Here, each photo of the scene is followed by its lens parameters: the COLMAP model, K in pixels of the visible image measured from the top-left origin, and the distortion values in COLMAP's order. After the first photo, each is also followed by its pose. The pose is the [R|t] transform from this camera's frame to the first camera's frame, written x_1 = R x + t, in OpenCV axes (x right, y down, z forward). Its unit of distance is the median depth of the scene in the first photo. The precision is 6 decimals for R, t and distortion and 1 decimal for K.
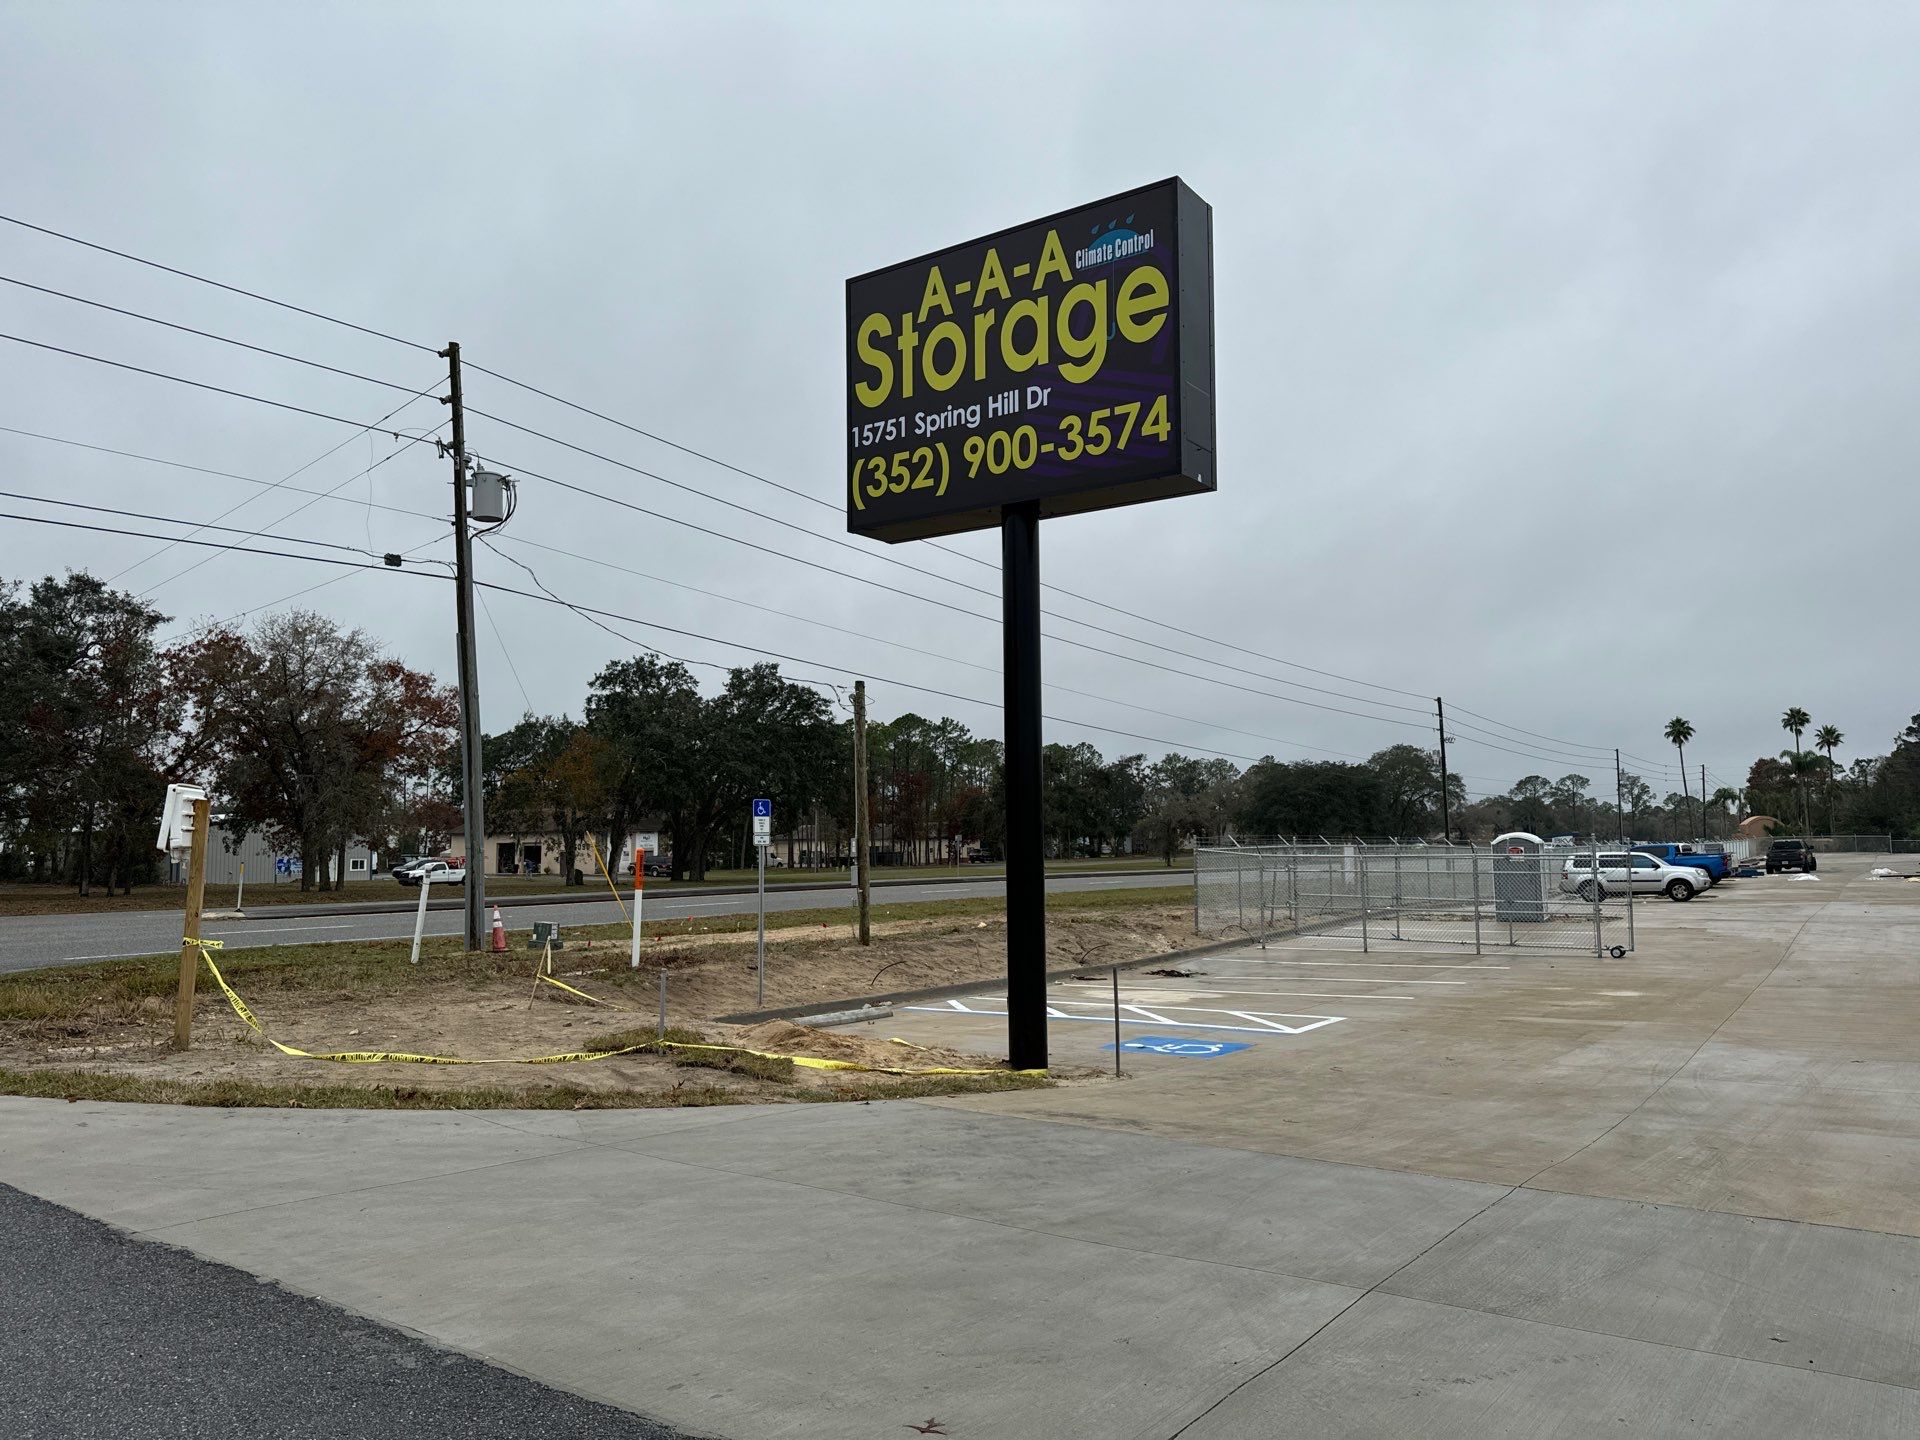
lens RADIAL K [[1329.2, 0, 963.8], [0, 1329.2, 736.5], [0, 0, 1]] dist [0.132425, -0.181642]
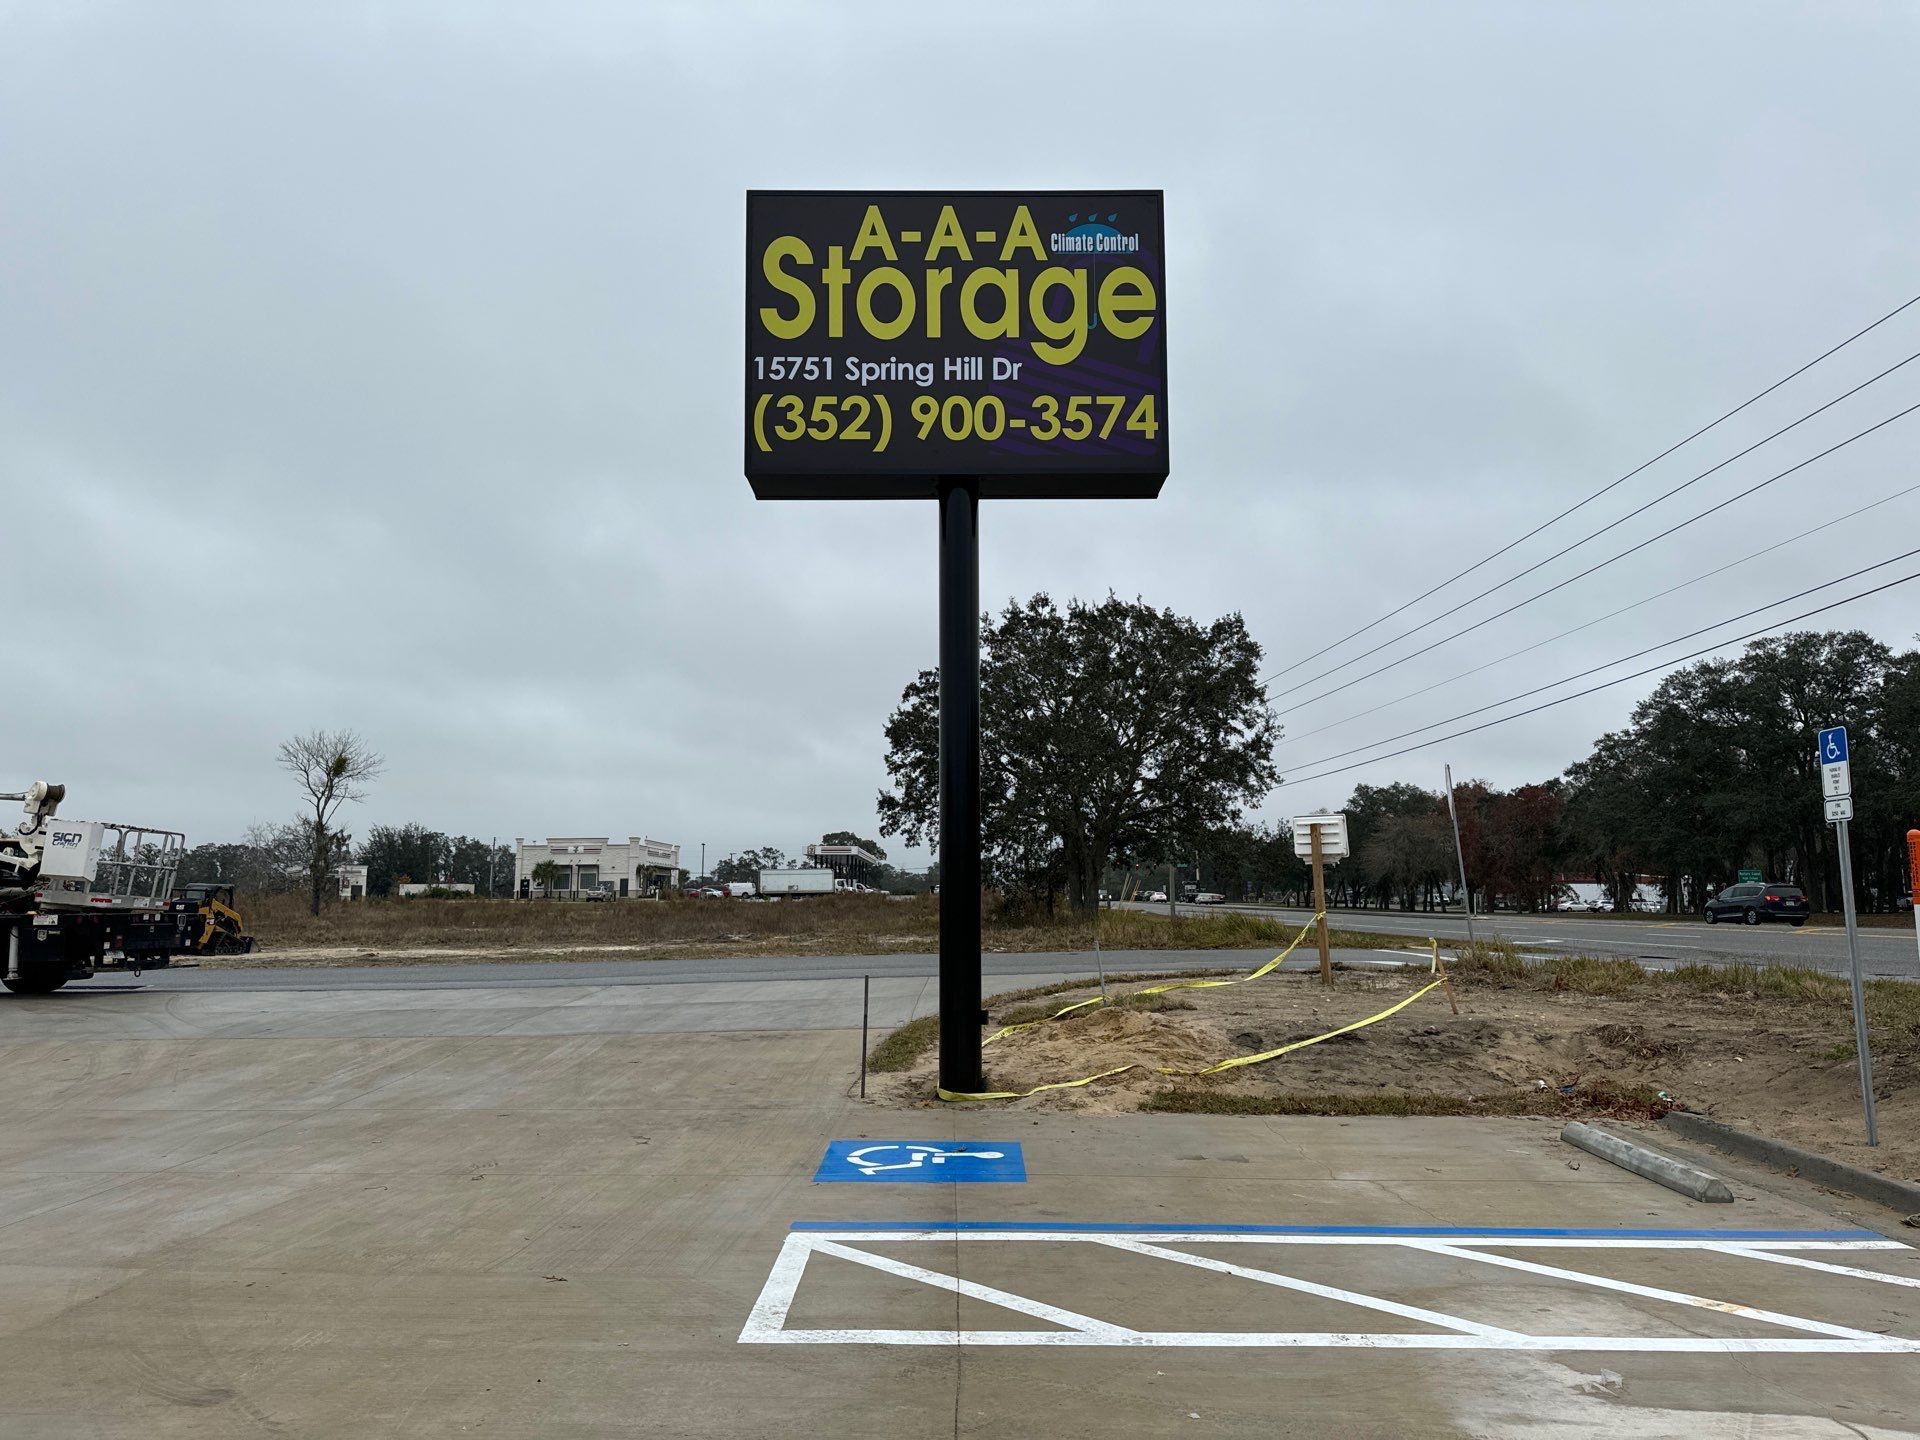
lens RADIAL K [[1328.4, 0, 969.8], [0, 1328.4, 721.1], [0, 0, 1]] dist [0.148257, -0.234014]
pose [[0.812724, 0.081626, 0.576902, -0.482149], [-0.039445, 0.995575, -0.085294, 0.076653], [-0.581312, 0.046565, 0.812348, 0.241983]]
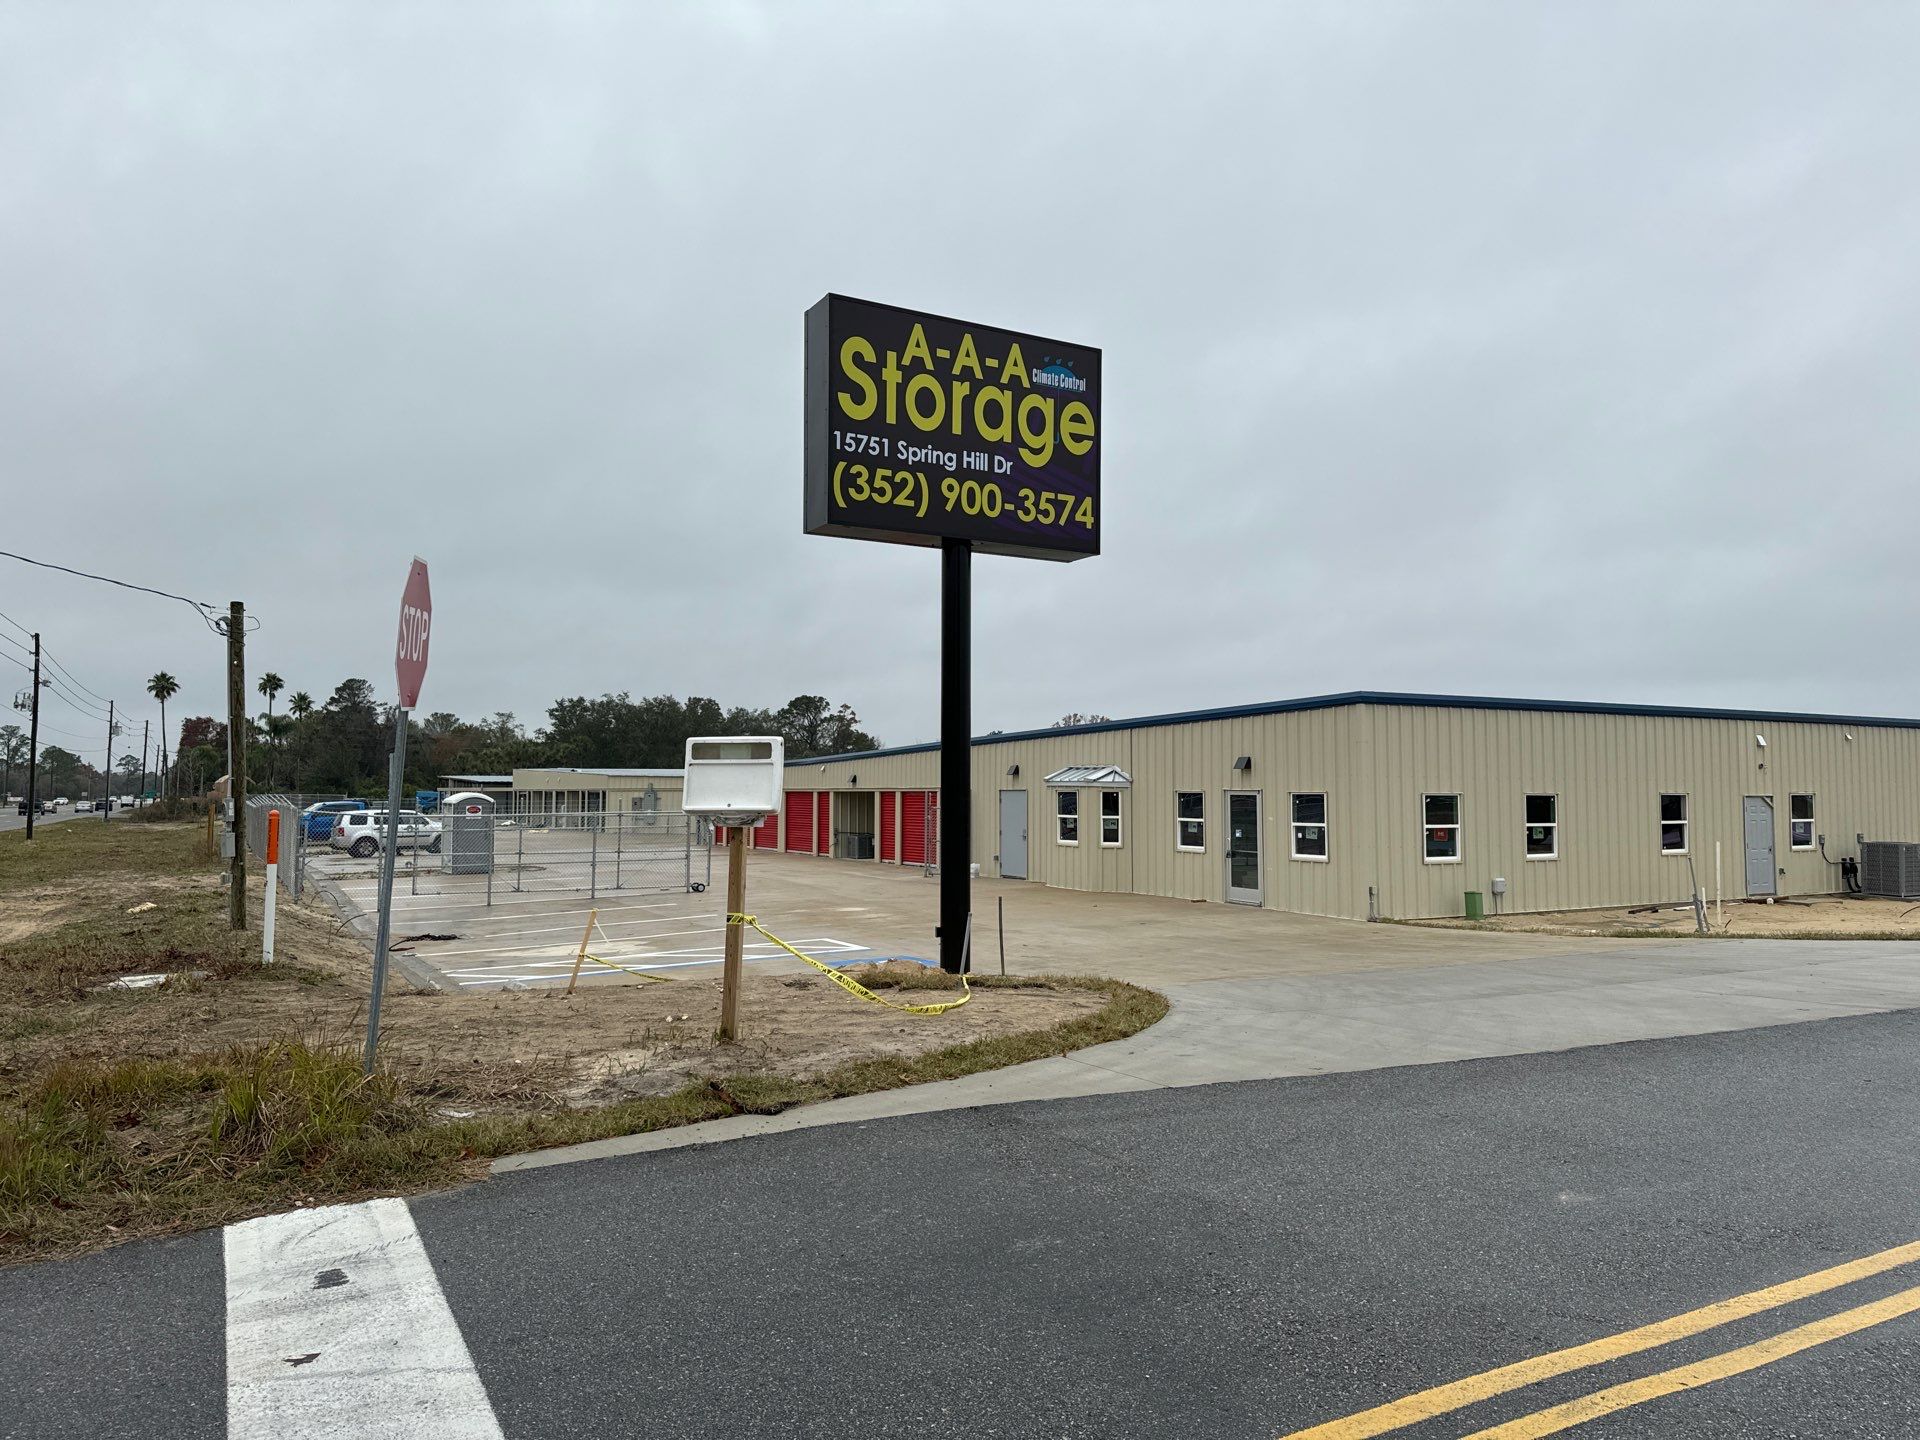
lens RADIAL K [[1334.2, 0, 984.0], [0, 1334.2, 723.9], [0, 0, 1]] dist [0.130324, -0.199641]
pose [[0.431516, 0.054879, 0.900435, -1.086206], [-0.075150, 0.996865, -0.024742, 0.031539], [-0.898970, -0.056992, 0.434287, 0.419308]]
